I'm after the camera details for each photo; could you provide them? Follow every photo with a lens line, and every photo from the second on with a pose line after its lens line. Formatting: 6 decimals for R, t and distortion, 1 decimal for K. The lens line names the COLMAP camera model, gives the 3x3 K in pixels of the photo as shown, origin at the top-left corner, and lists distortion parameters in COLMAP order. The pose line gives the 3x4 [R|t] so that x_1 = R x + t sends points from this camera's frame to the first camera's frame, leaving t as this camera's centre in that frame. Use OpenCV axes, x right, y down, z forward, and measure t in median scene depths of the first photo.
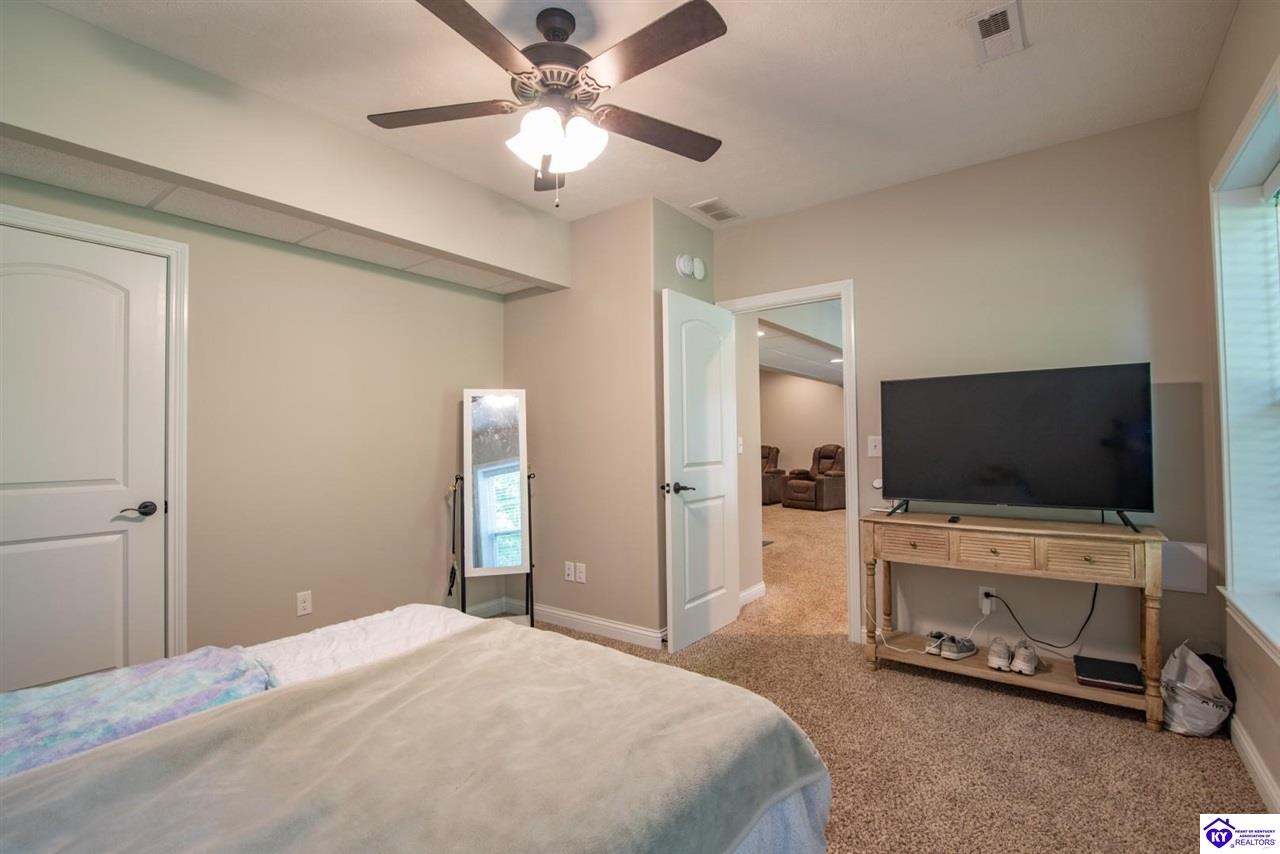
lens RADIAL K [[594.5, 0, 628.6], [0, 594.5, 428.8], [0, 0, 1]] dist [-0.000435, -0.000197]
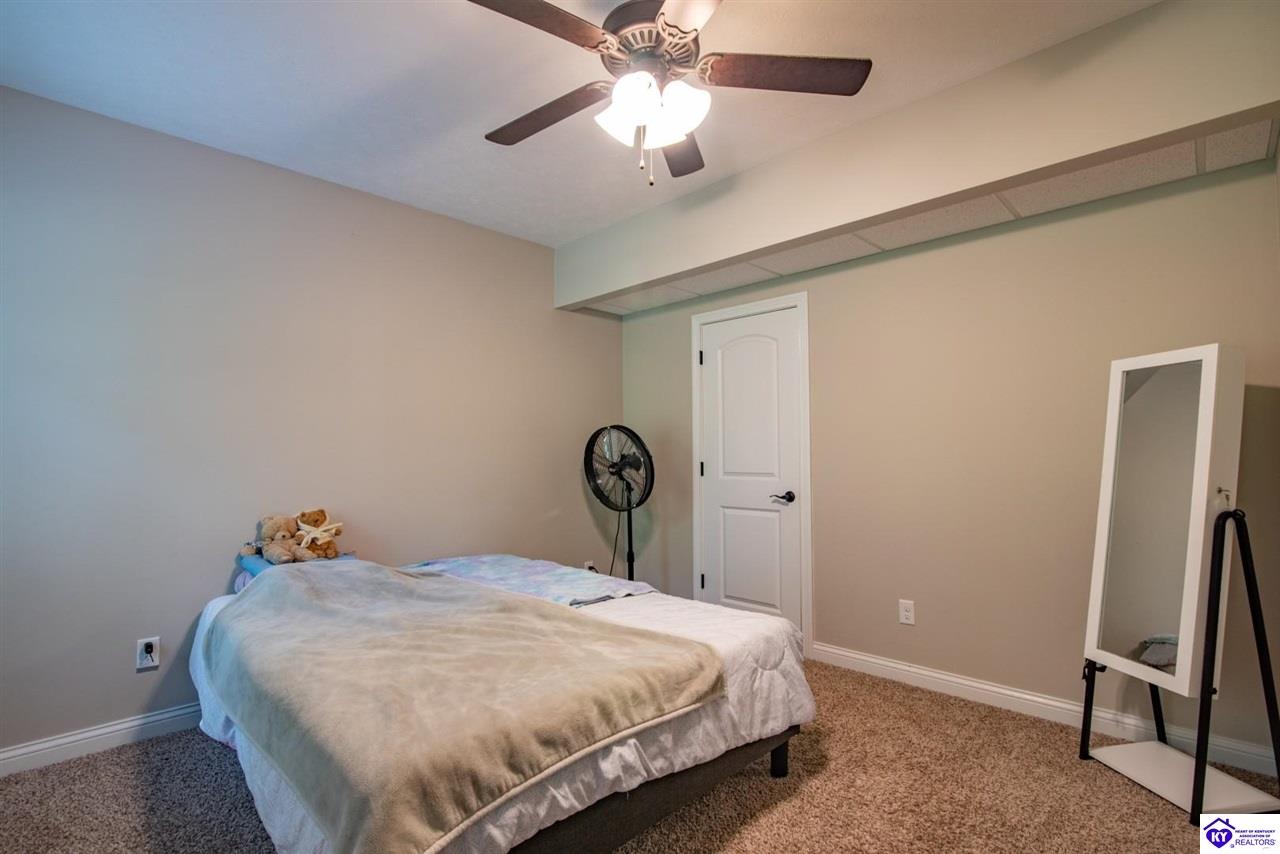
lens RADIAL K [[594.5, 0, 628.6], [0, 594.5, 428.8], [0, 0, 1]] dist [-0.000435, -0.000197]
pose [[-0.142682, -0.021854, -0.989527, 0.601737], [0.033844, 0.999064, -0.026945, 0.003639], [0.989190, -0.037334, -0.141809, 0.855173]]
